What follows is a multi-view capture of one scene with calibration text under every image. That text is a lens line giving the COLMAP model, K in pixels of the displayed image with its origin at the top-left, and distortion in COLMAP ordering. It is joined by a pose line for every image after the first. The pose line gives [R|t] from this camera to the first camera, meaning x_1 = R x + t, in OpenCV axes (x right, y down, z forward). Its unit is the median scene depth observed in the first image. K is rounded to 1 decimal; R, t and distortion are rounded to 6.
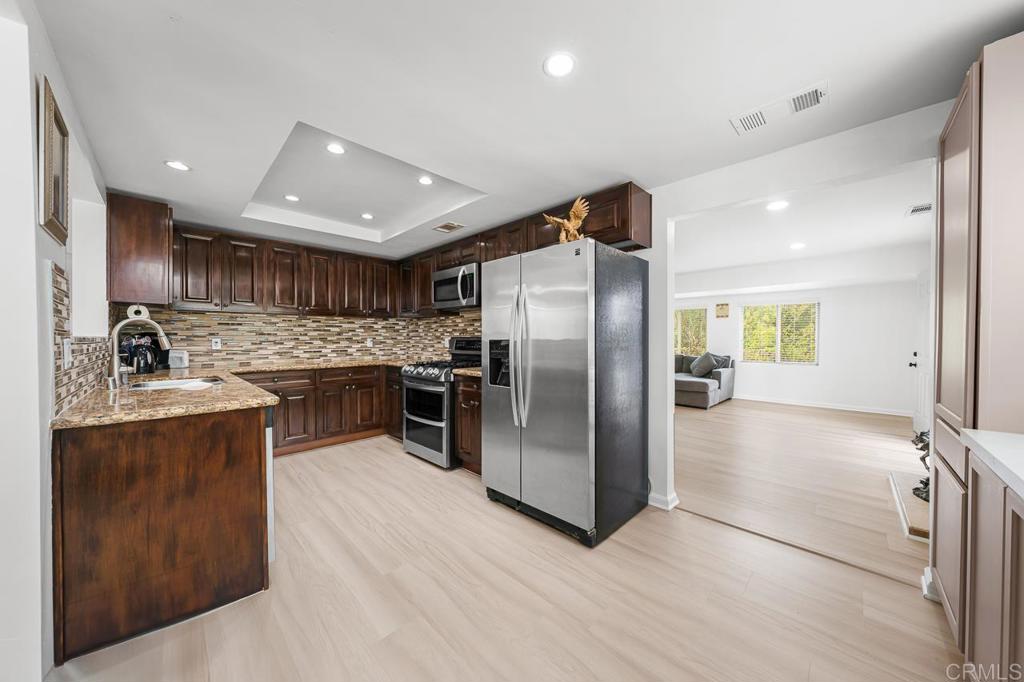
lens RADIAL K [[346.9, 0, 513.0], [0, 346.9, 343.5], [0, 0, 1]] dist [-0.000564, -0.000011]
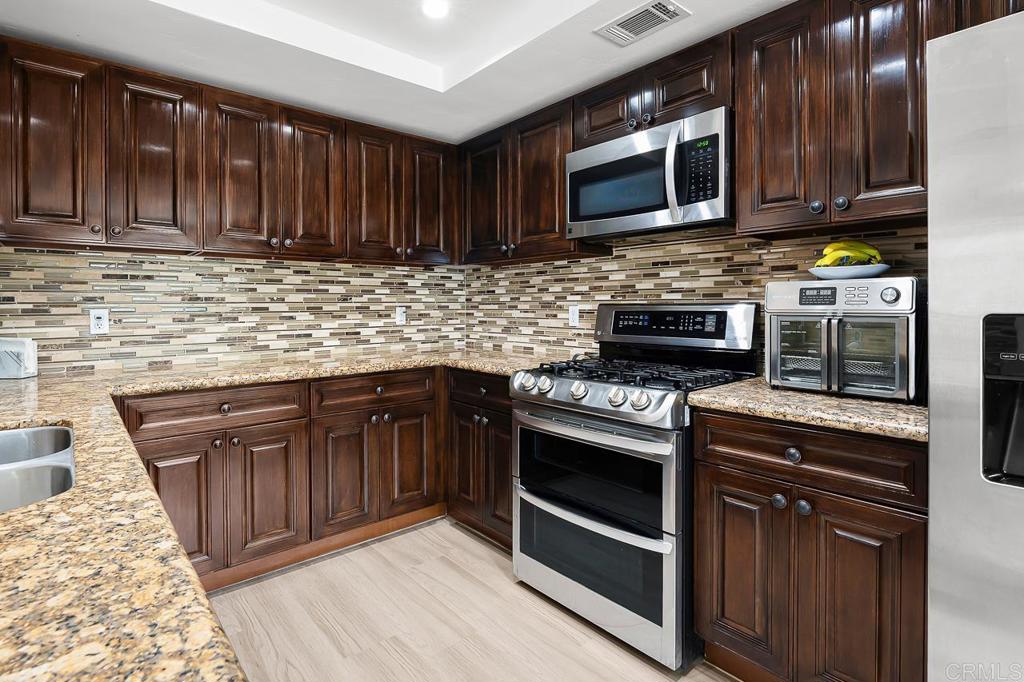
lens RADIAL K [[512.4, 0, 485.7], [0, 512.4, 312.0], [0, 0, 1]] dist [-0.000968, 0.000595]
pose [[0.994222, -0.001926, -0.107323, -0.258639], [0.001604, 0.999994, -0.003083, -0.007323], [0.107328, 0.002893, 0.994219, 0.354577]]
